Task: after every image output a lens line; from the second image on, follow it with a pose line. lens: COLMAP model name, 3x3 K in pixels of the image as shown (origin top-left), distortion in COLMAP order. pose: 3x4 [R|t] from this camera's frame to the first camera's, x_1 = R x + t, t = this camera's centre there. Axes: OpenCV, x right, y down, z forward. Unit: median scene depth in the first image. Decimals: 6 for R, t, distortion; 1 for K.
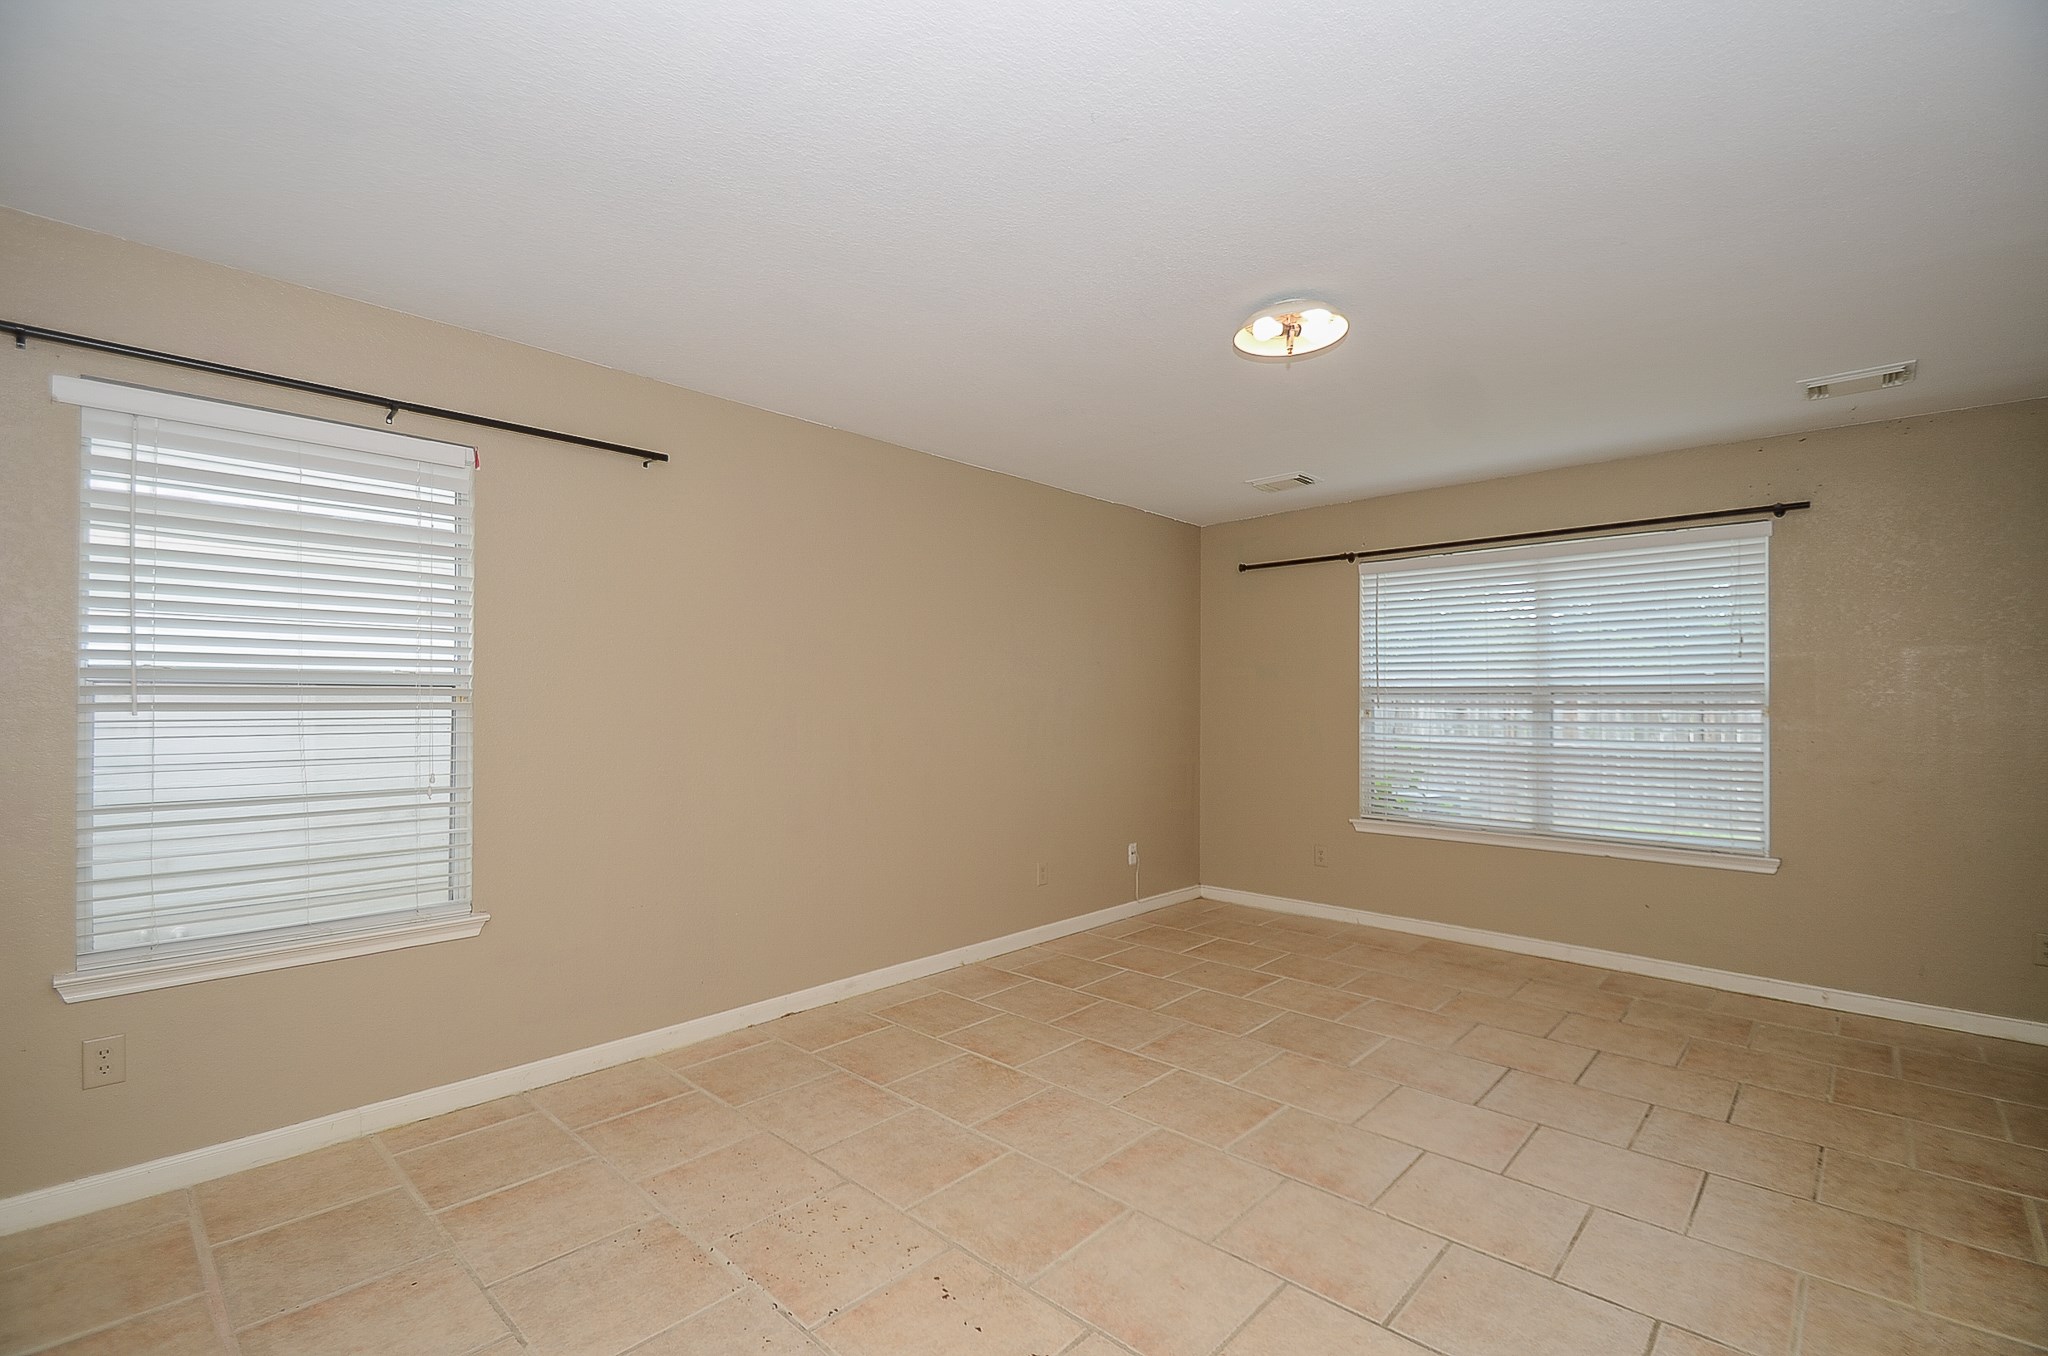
lens RADIAL K [[889.1, 0, 1008.7], [0, 889.1, 692.6], [0, 0, 1]] dist [0.009324, -0.016539]
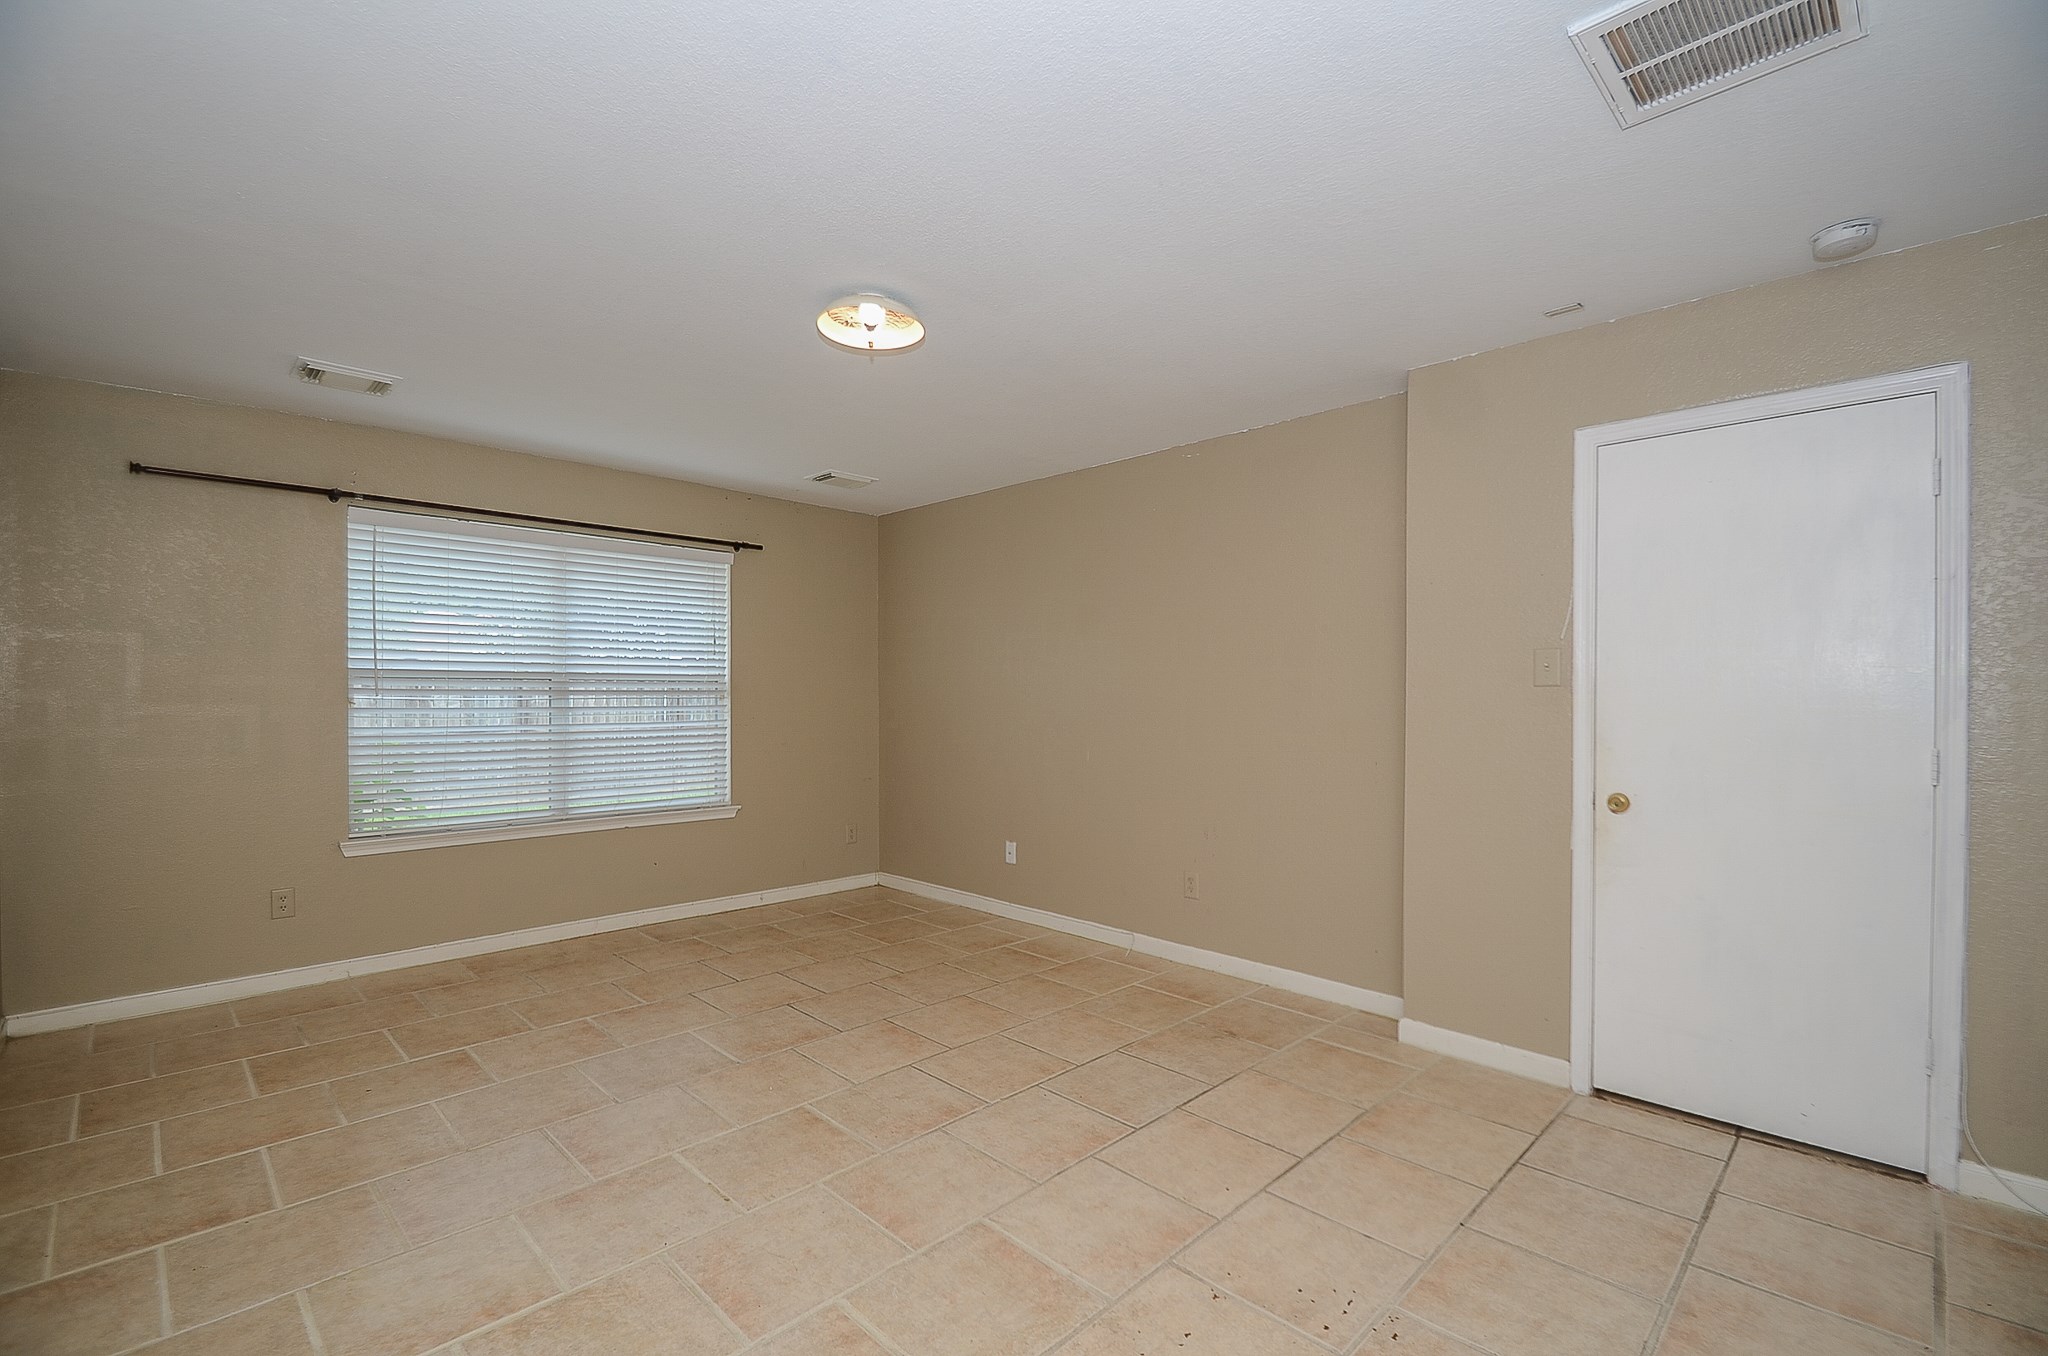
lens RADIAL K [[889.1, 0, 1008.7], [0, 889.1, 692.6], [0, 0, 1]] dist [0.009324, -0.016539]
pose [[0.026467, -0.003212, 0.999645, -0.466116], [-0.014257, 0.999892, 0.003590, 0.004993], [-0.999548, -0.014347, 0.026418, 0.543882]]
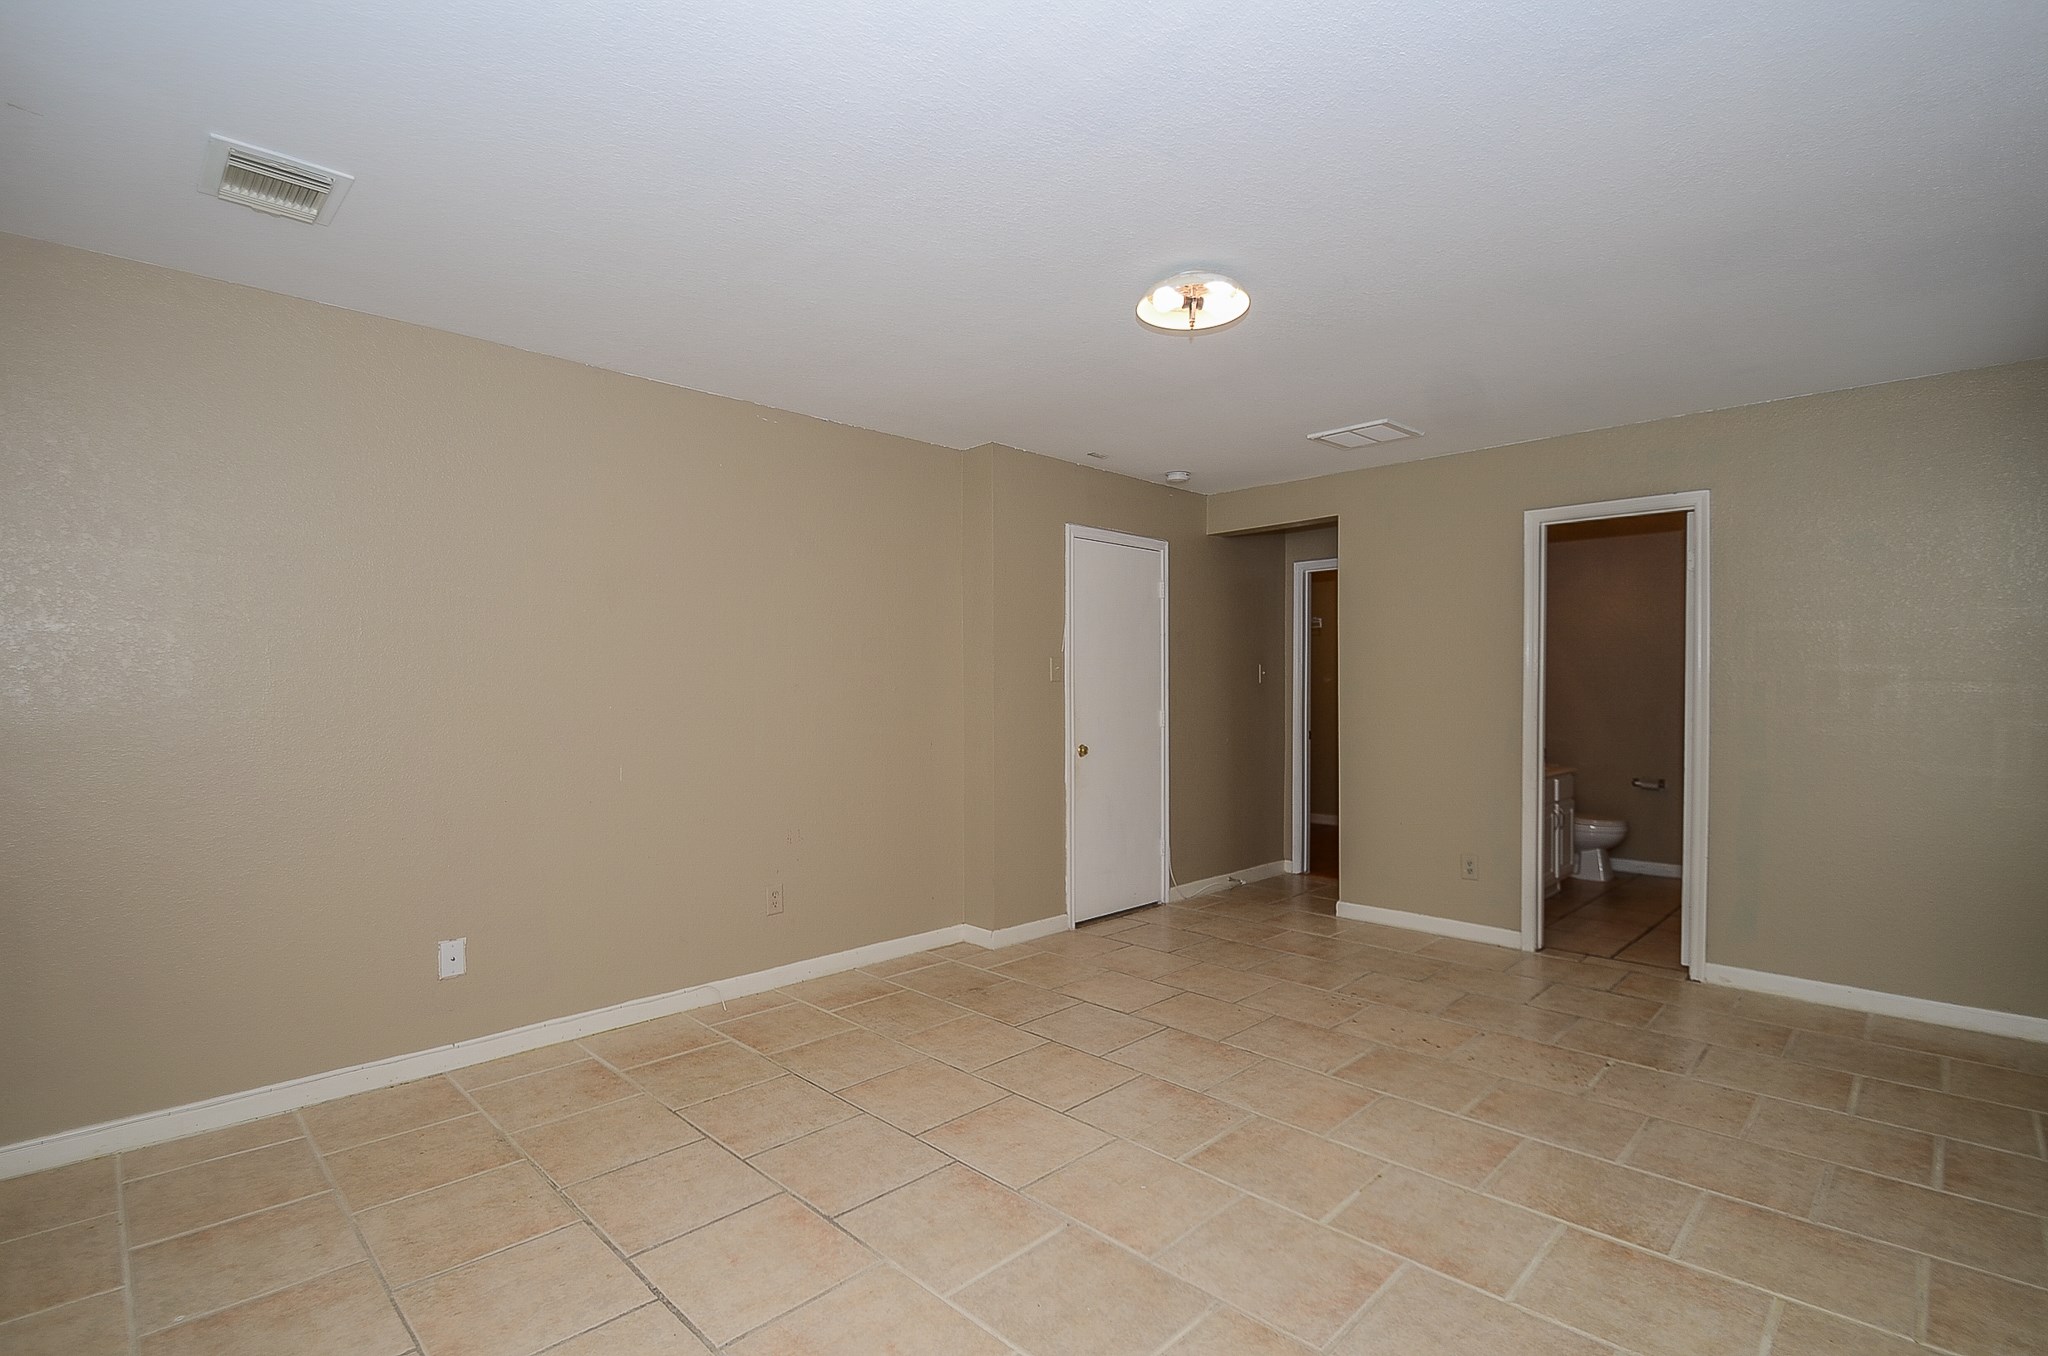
lens RADIAL K [[952.4, 0, 1005.0], [0, 952.4, 703.1], [0, 0, 1]] dist [0.001145, -0.014870]
pose [[-0.999649, -0.003458, 0.026251, 0.327830], [-0.003296, 0.999975, 0.006220, 0.016750], [-0.026272, 0.006132, -0.999636, 1.366953]]
